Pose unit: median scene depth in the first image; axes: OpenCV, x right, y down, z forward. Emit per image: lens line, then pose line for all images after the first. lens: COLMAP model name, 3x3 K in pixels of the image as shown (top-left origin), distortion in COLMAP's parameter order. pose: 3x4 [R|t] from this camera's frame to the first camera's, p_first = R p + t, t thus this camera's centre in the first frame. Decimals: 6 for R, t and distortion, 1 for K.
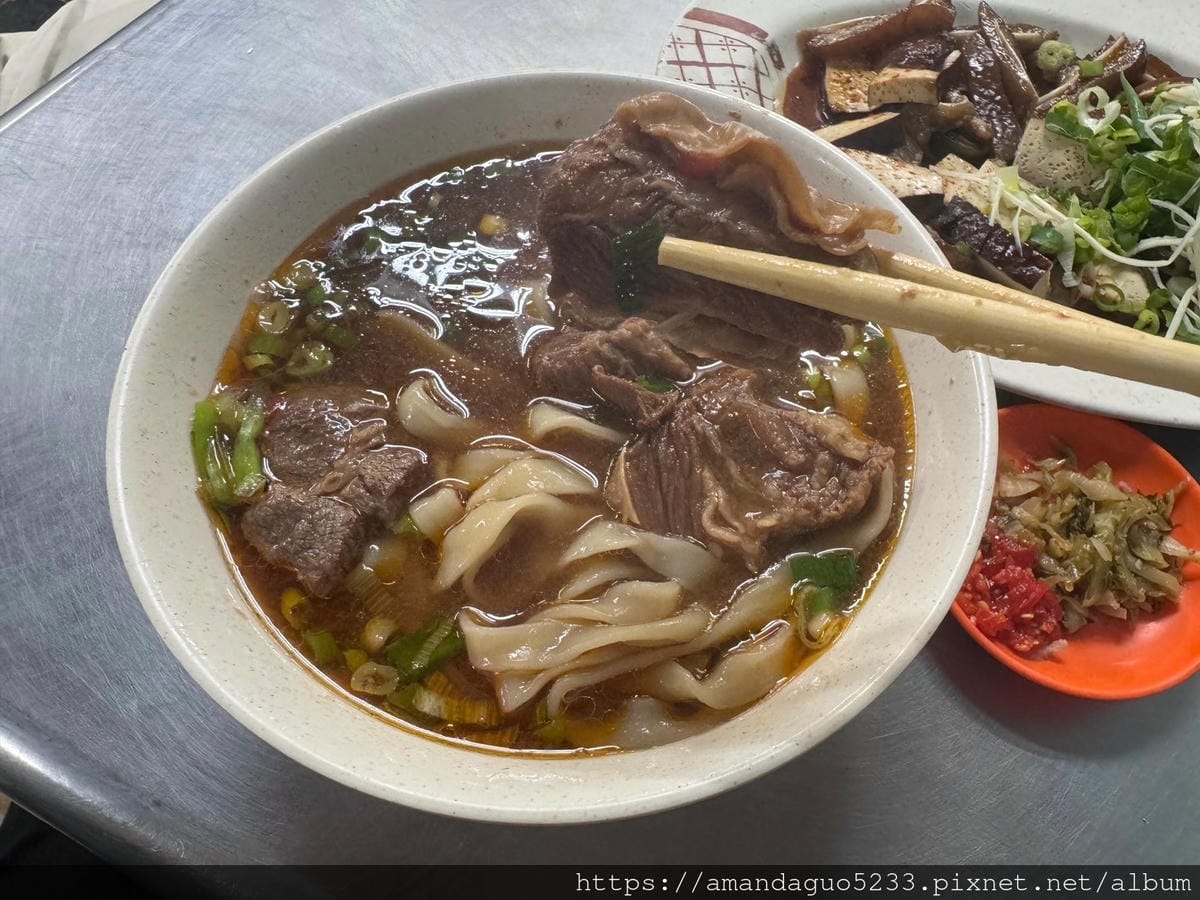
lens RADIAL K [[849.2, 0, 694.2], [0, 849.2, 444.6], [0, 0, 1]] dist [-0.000410, -0.006831]
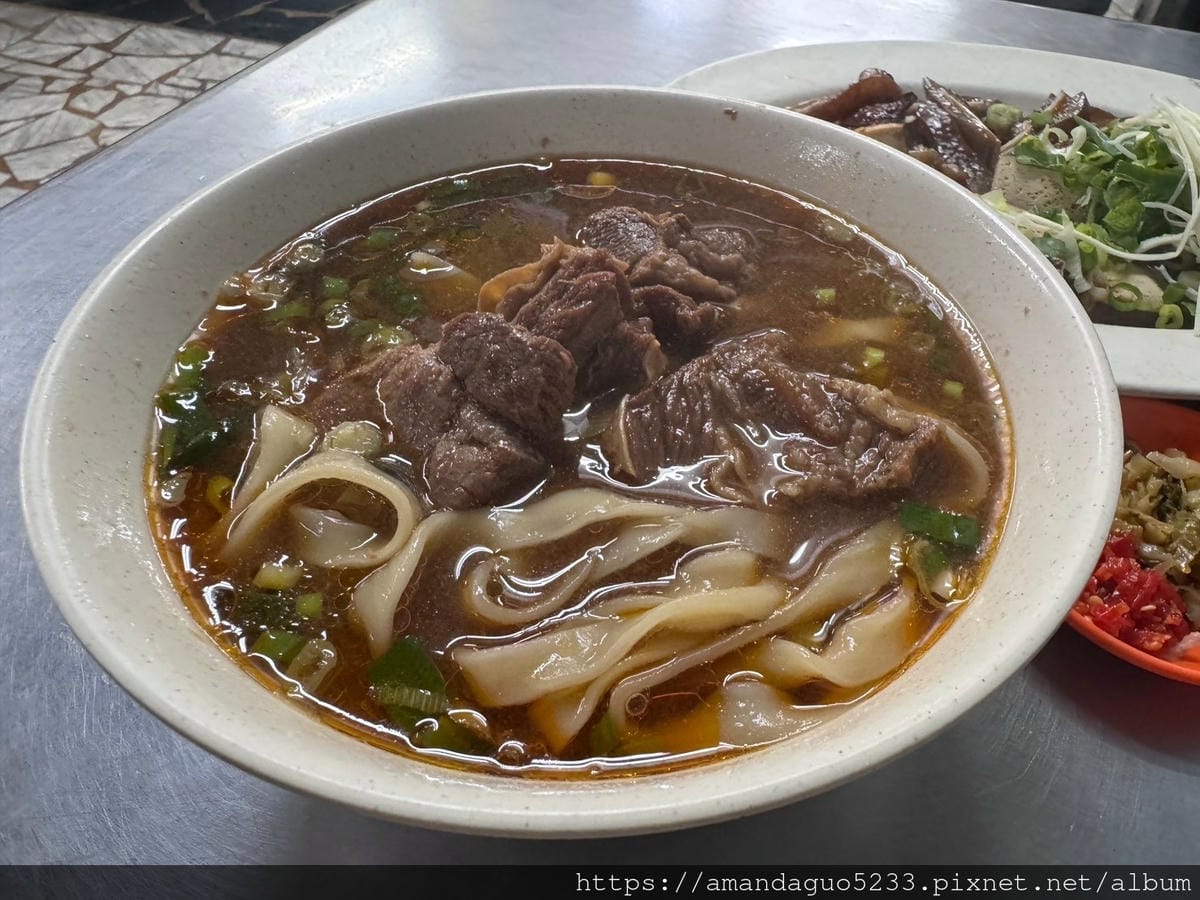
lens RADIAL K [[849.2, 0, 694.2], [0, 849.2, 444.6], [0, 0, 1]] dist [-0.000410, -0.006831]
pose [[0.991509, -0.107713, 0.072851, -0.092581], [0.122241, 0.963123, -0.239691, 0.177360], [-0.044346, 0.246561, 0.968112, 0.148279]]
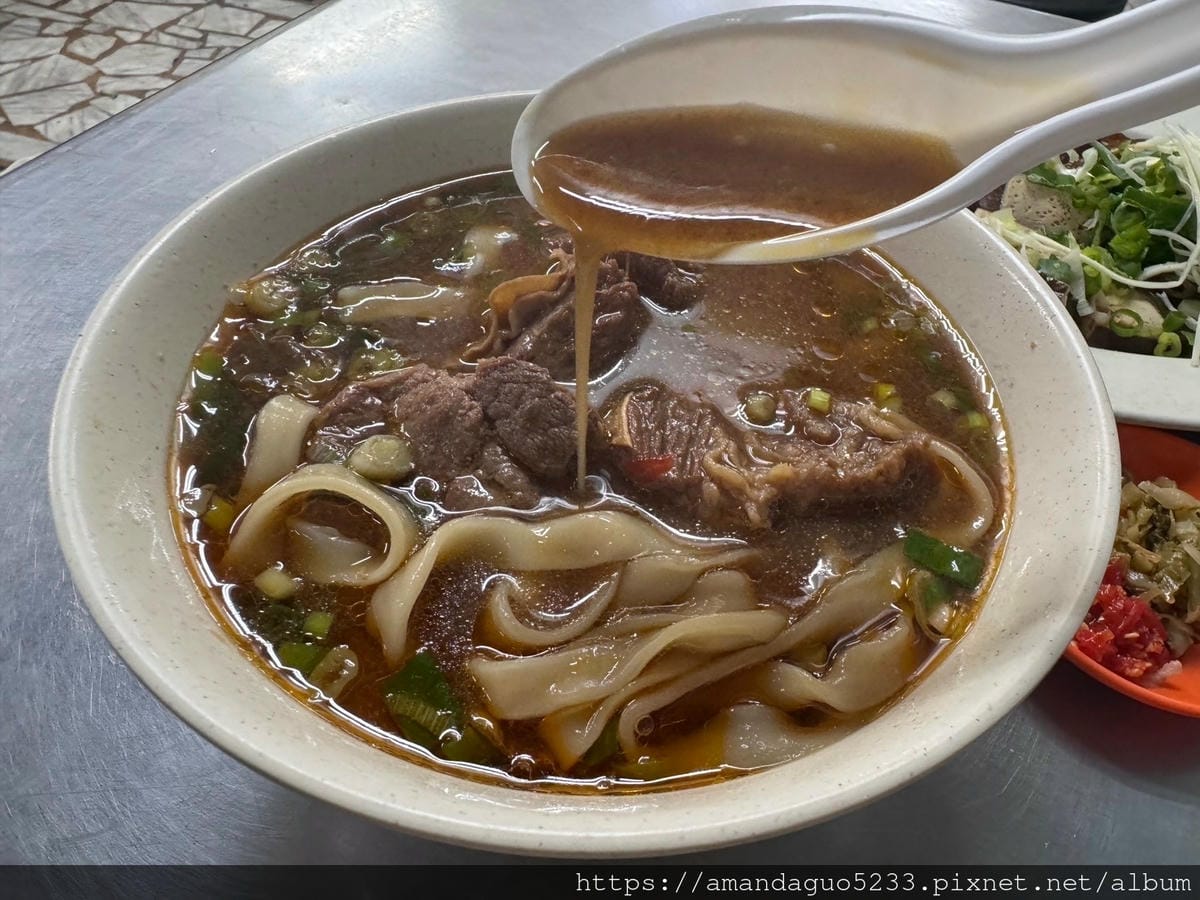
lens RADIAL K [[849.2, 0, 694.2], [0, 849.2, 444.6], [0, 0, 1]] dist [-0.000410, -0.006831]
pose [[0.994615, -0.060861, 0.083887, -0.107599], [0.077572, 0.973938, -0.213136, 0.149060], [-0.068729, 0.218496, 0.973415, 0.126984]]
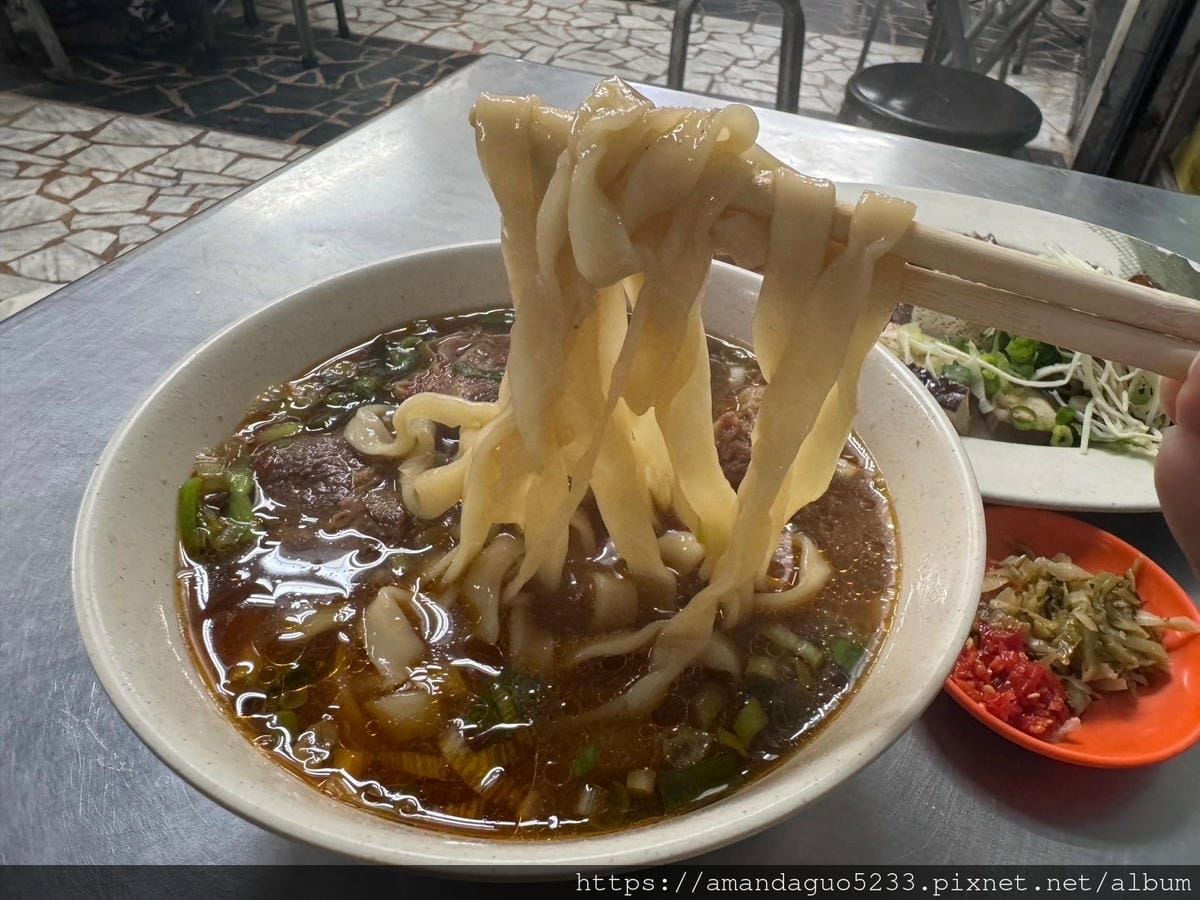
lens RADIAL K [[849.2, 0, 694.2], [0, 849.2, 444.6], [0, 0, 1]] dist [-0.000410, -0.006831]
pose [[0.988016, -0.086859, 0.127590, -0.085720], [0.124631, 0.936598, -0.327493, 0.186617], [-0.091055, 0.339470, 0.936199, 0.021025]]
